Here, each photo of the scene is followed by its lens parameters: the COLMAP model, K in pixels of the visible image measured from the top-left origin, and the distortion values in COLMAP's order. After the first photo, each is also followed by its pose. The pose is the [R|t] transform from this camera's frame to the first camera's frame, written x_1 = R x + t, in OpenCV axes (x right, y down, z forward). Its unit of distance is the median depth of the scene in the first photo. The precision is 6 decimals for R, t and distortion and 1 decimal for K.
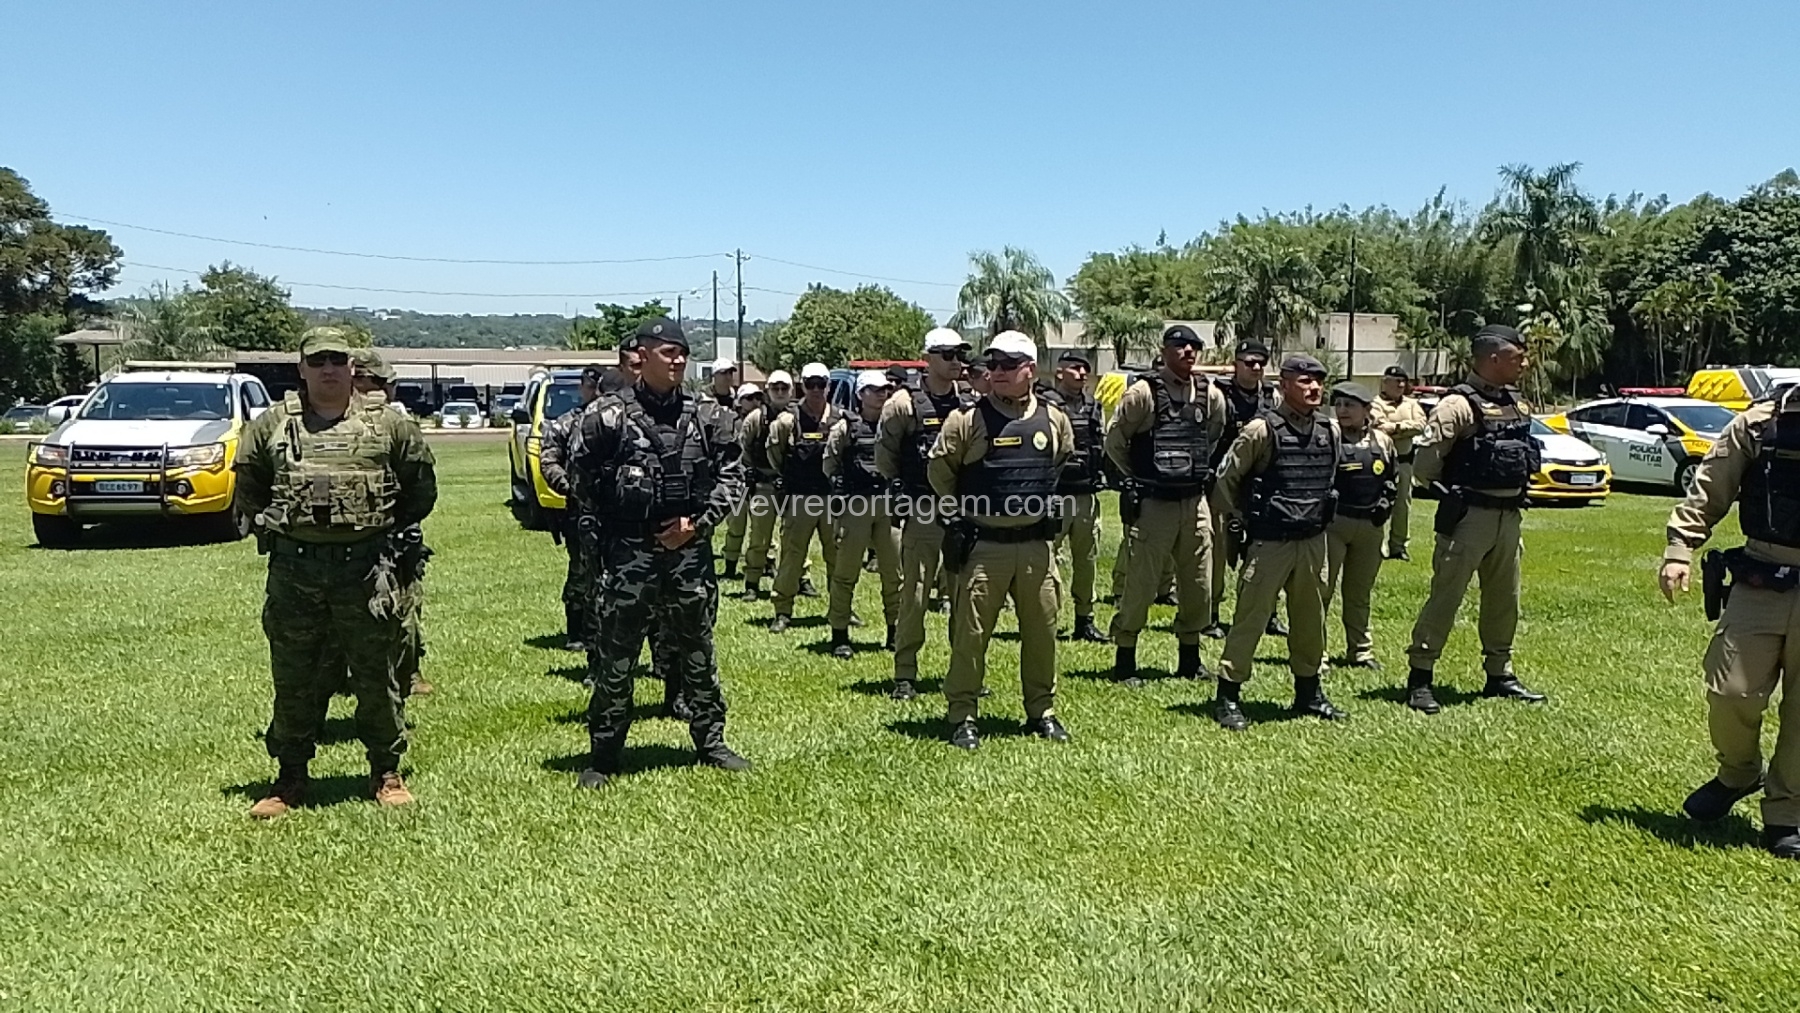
lens RADIAL K [[1329.8, 0, 900.5], [0, 1329.8, 513.9], [0, 0, 1]] dist [0.086344, -0.120977]
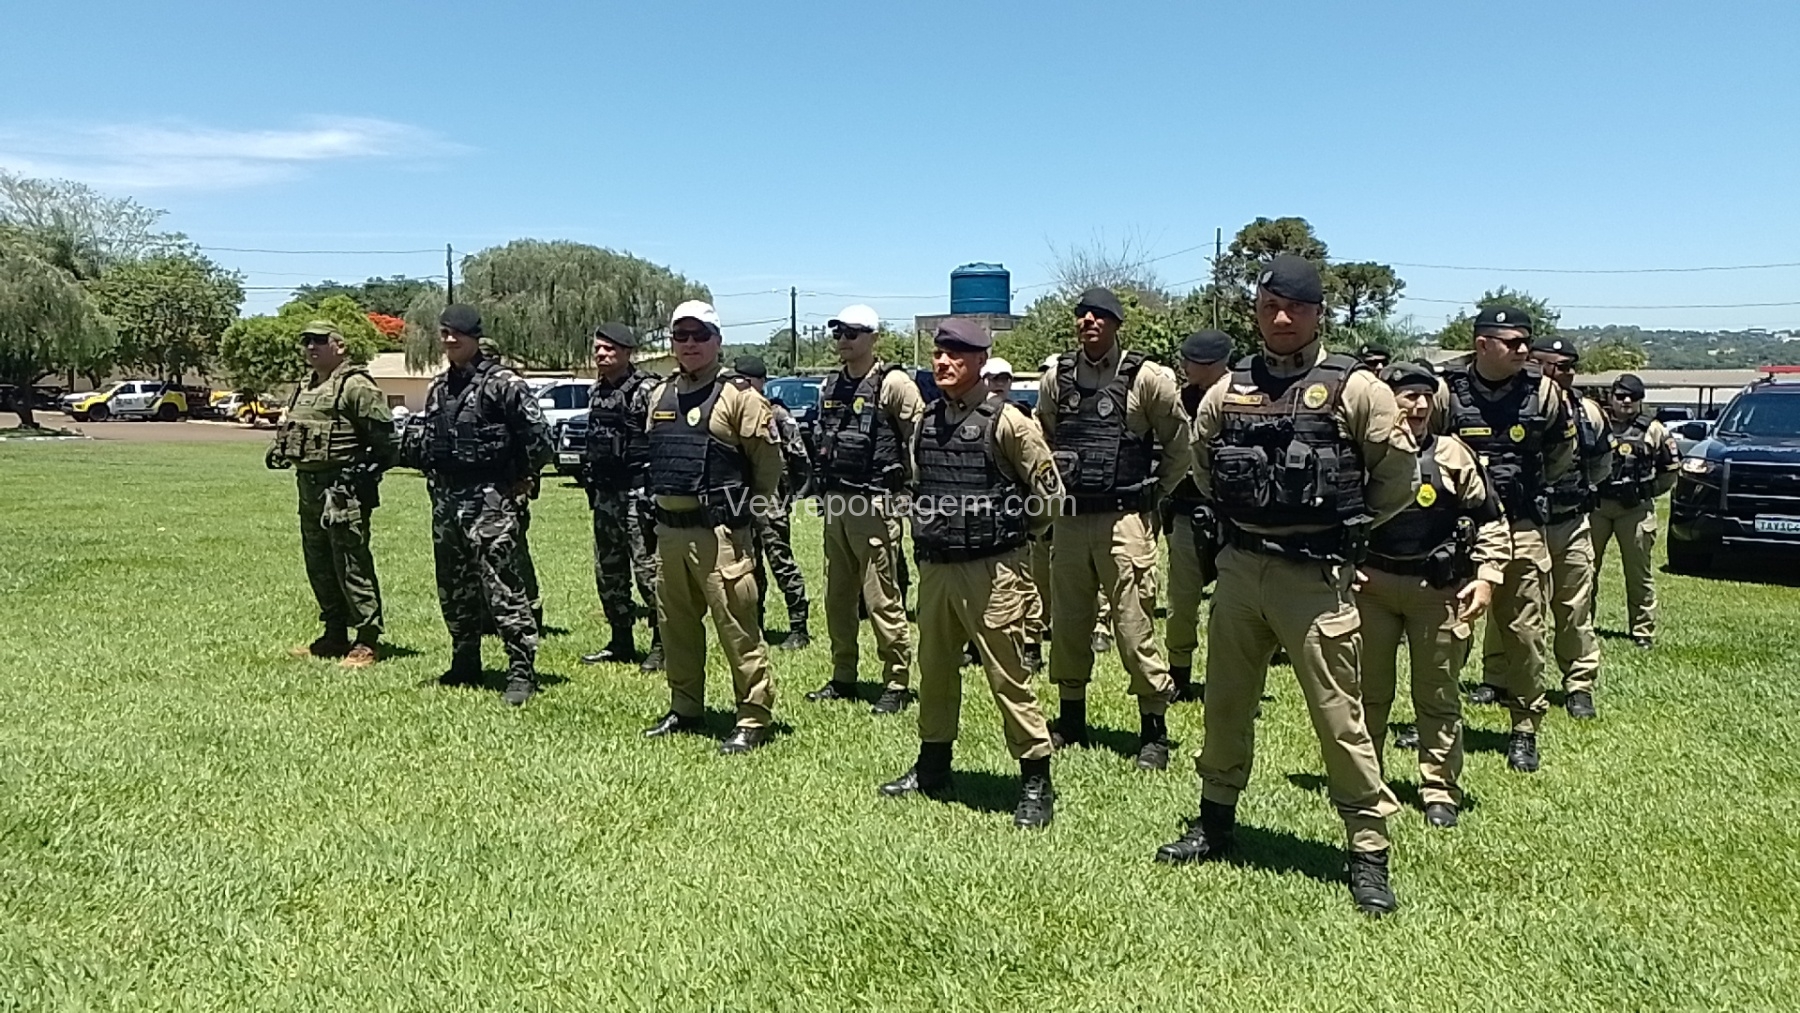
lens RADIAL K [[1329.8, 0, 900.5], [0, 1329.8, 513.9], [0, 0, 1]] dist [0.086344, -0.120977]
pose [[0.589659, 0.079626, -0.803717, 0.080927], [-0.095343, 0.995033, 0.028630, -0.002492], [0.802005, 0.059747, 0.594322, 0.050578]]
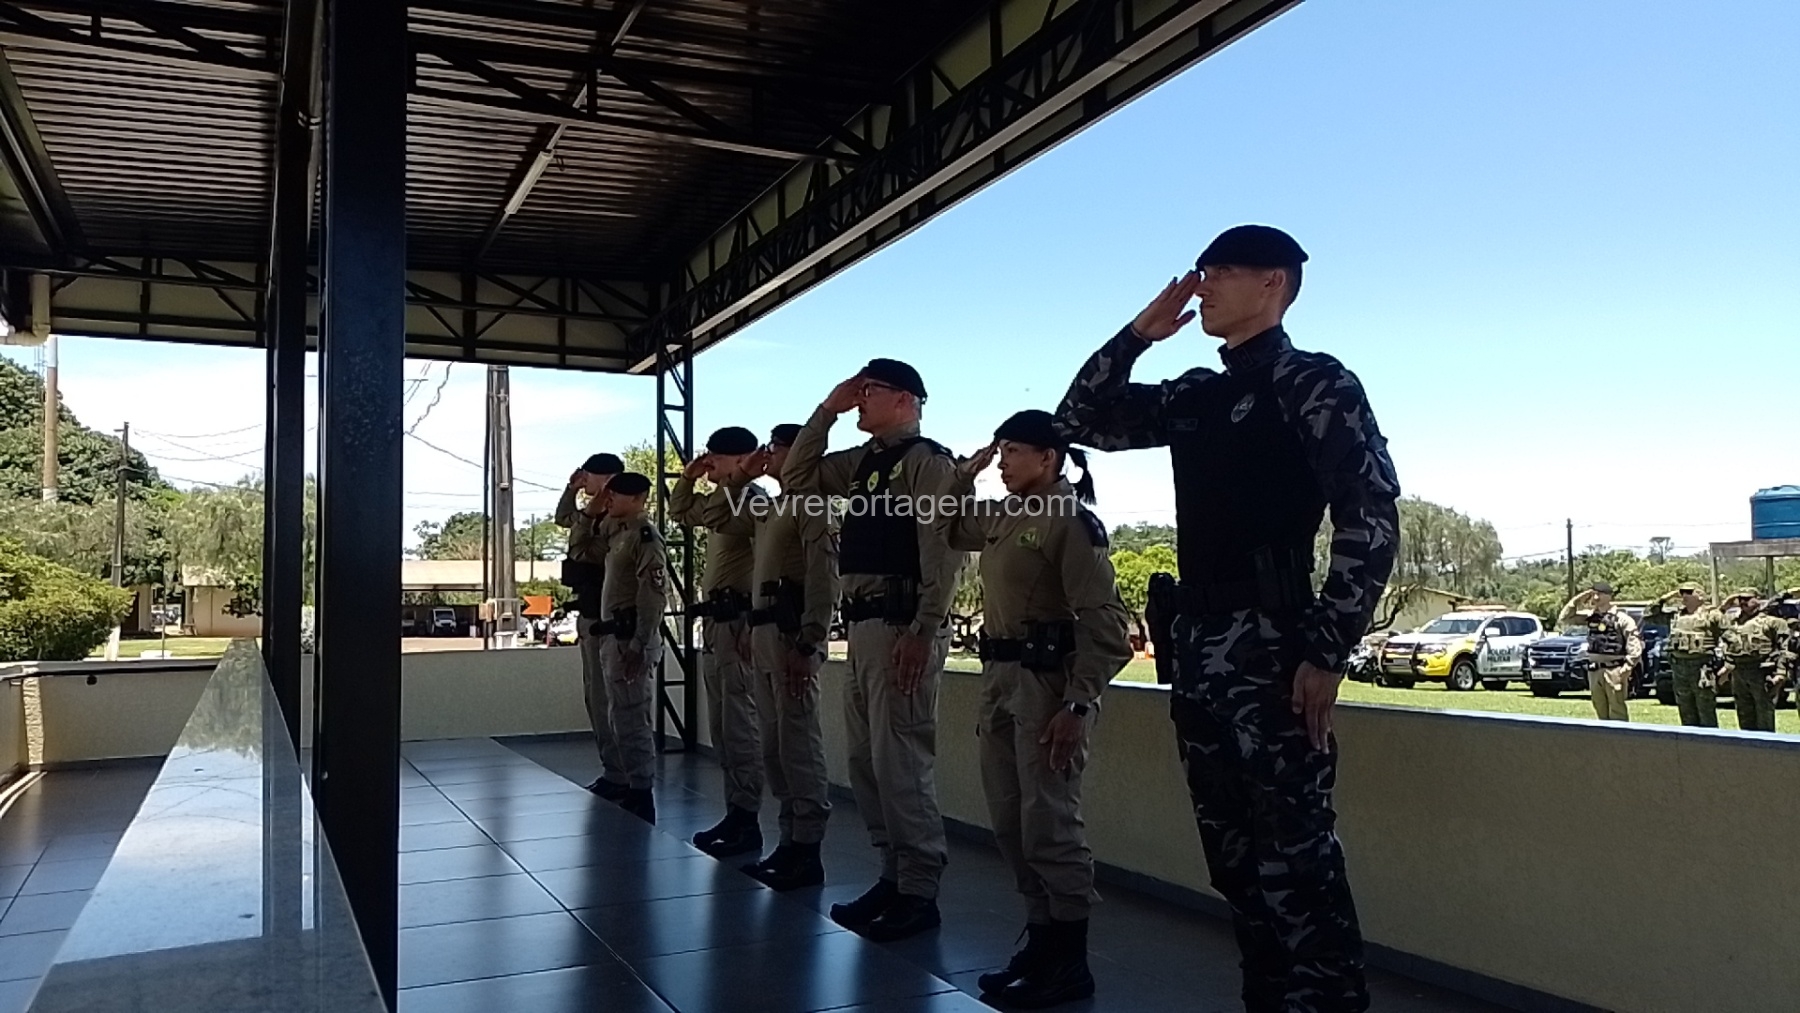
lens RADIAL K [[1331.5, 0, 900.0], [0, 1331.5, 506.5], [0, 0, 1]] dist [0.058100, -0.093171]
pose [[0.140759, -0.082194, -0.986626, 0.155219], [-0.109519, 0.989139, -0.098028, 0.011647], [0.983968, 0.121853, 0.130229, -0.074036]]
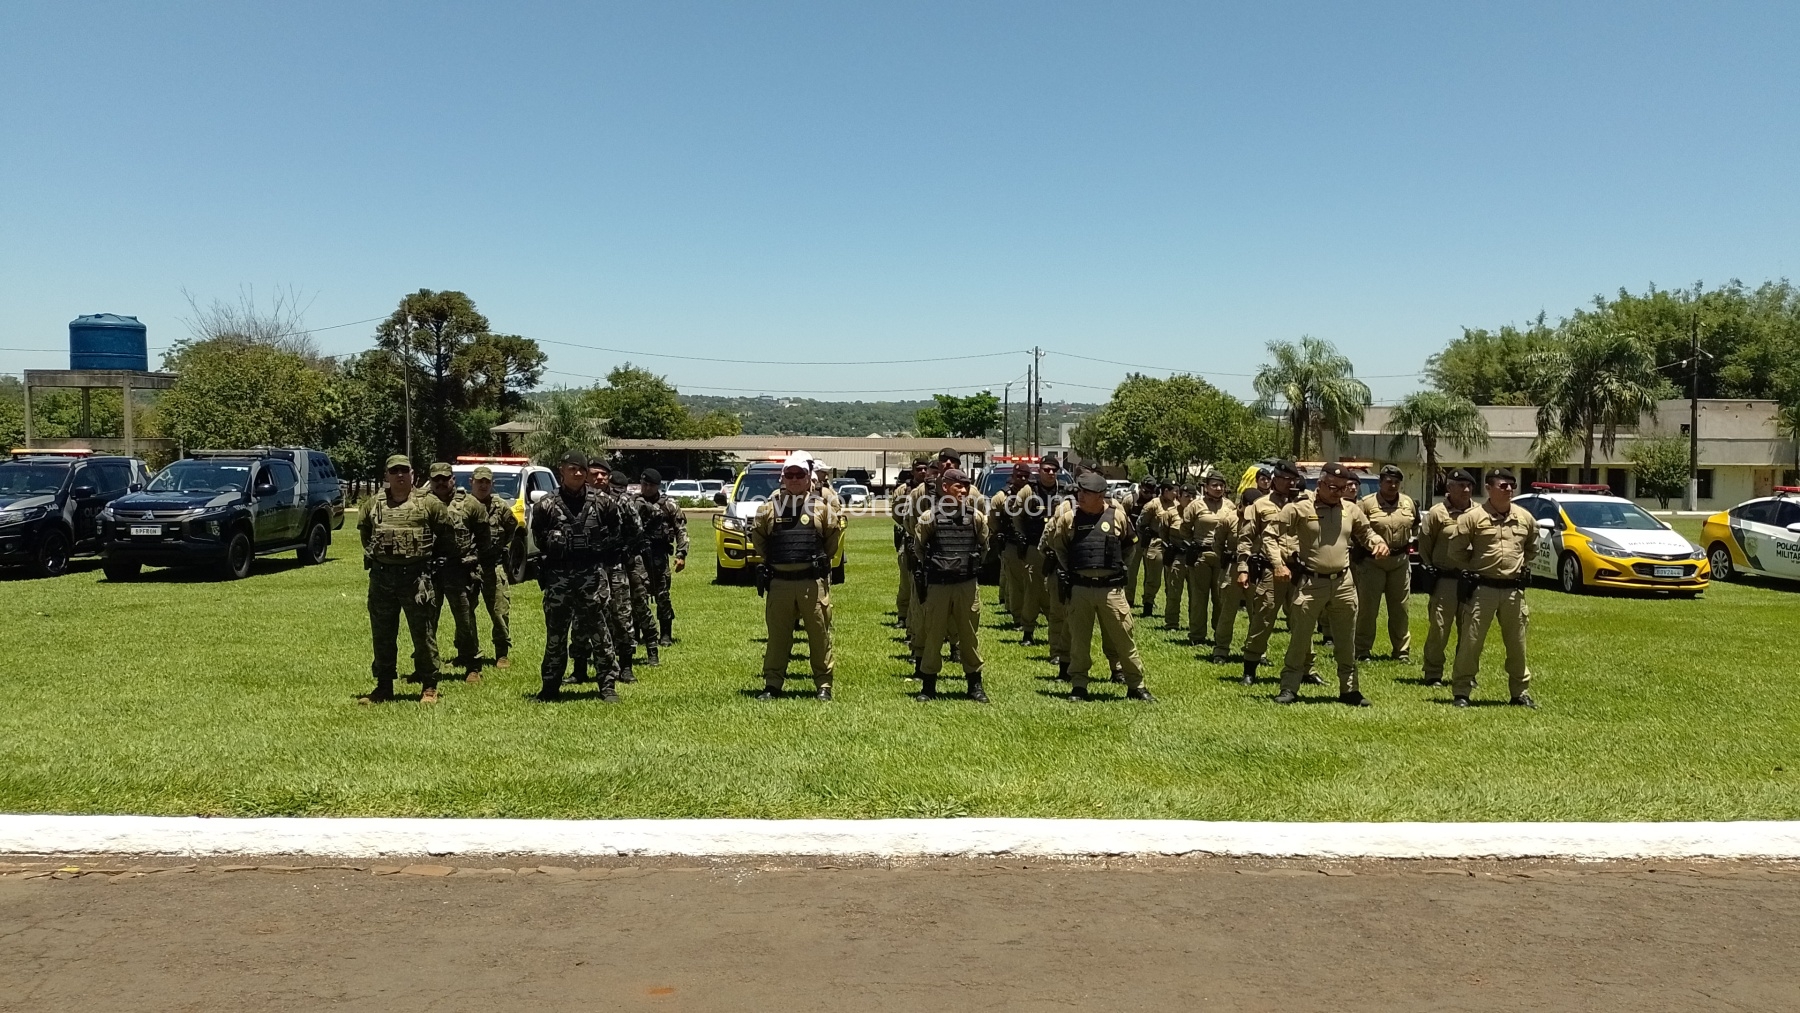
lens RADIAL K [[1329.8, 0, 900.5], [0, 1329.8, 513.9], [0, 0, 1]] dist [0.086344, -0.120977]
pose [[0.961574, 0.016816, -0.274029, 0.060885], [-0.033799, 0.997780, -0.057374, 0.002656], [0.272456, 0.064432, 0.960009, -0.050433]]
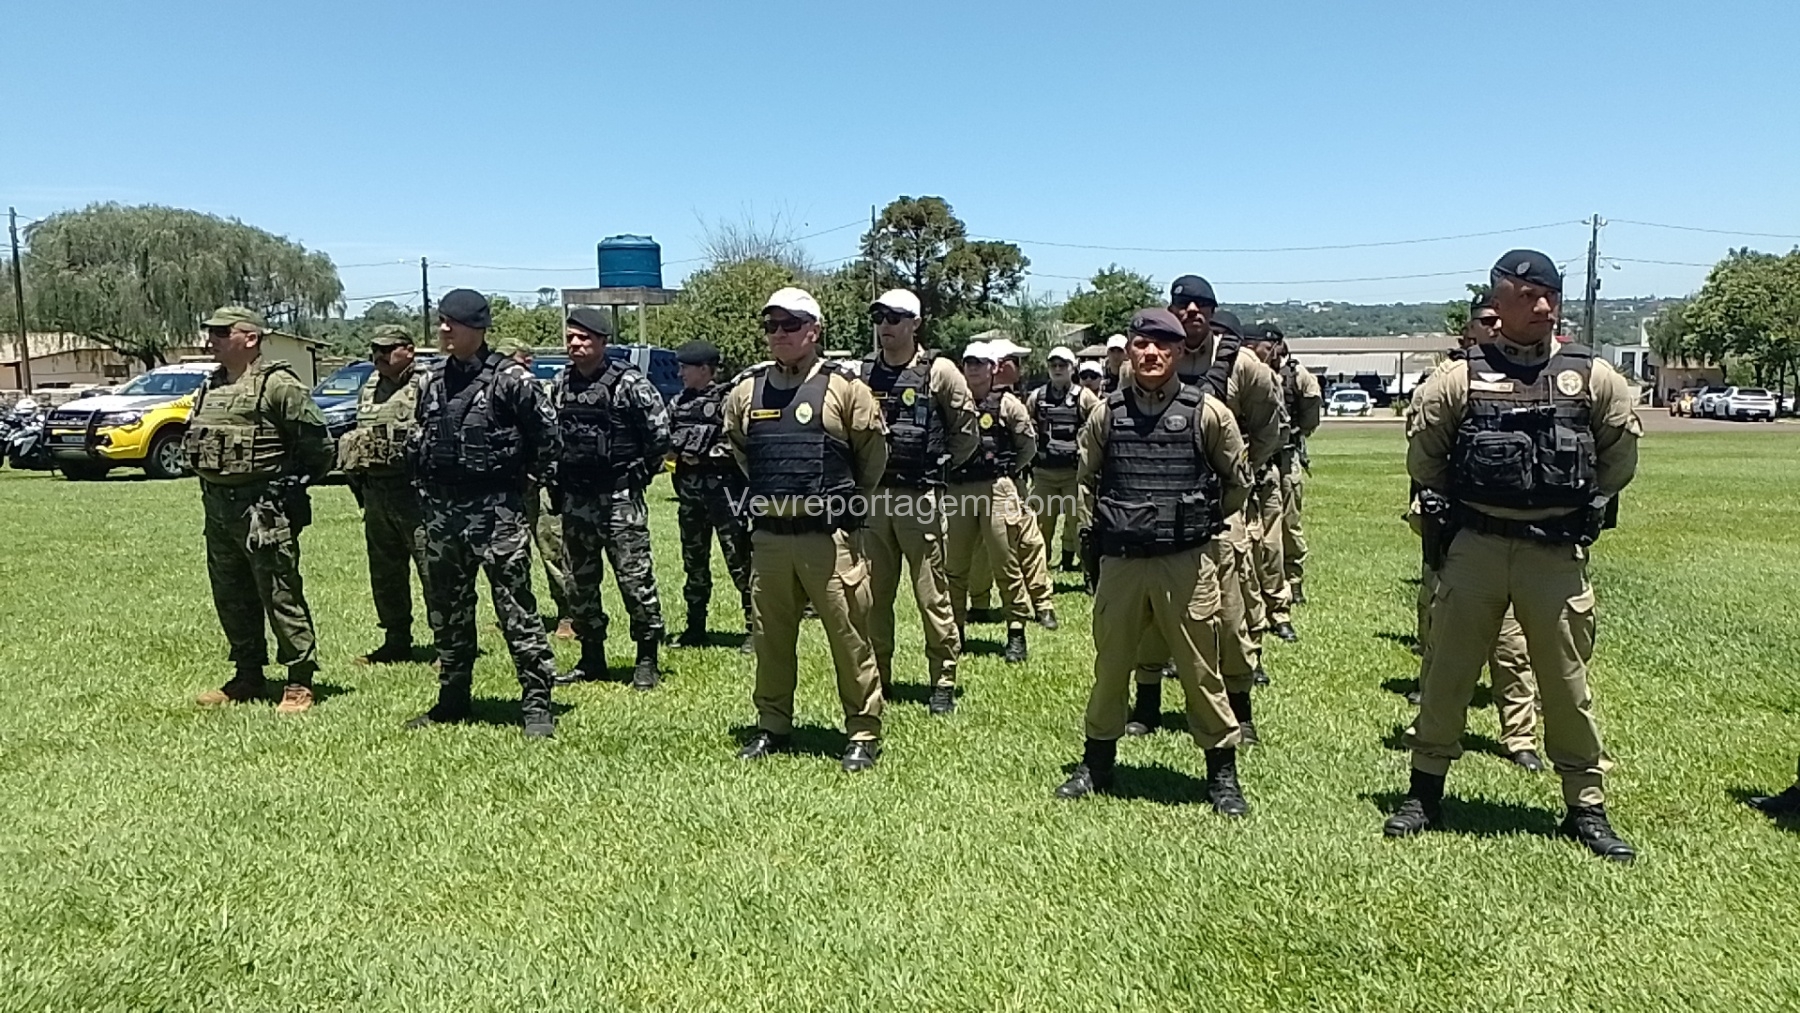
lens RADIAL K [[1329.8, 0, 900.5], [0, 1329.8, 513.9], [0, 0, 1]] dist [0.086344, -0.120977]
pose [[0.789829, 0.061830, -0.610202, 0.058162], [-0.057680, 0.997984, 0.026463, -0.001474], [0.610609, 0.014295, 0.791804, 0.031992]]
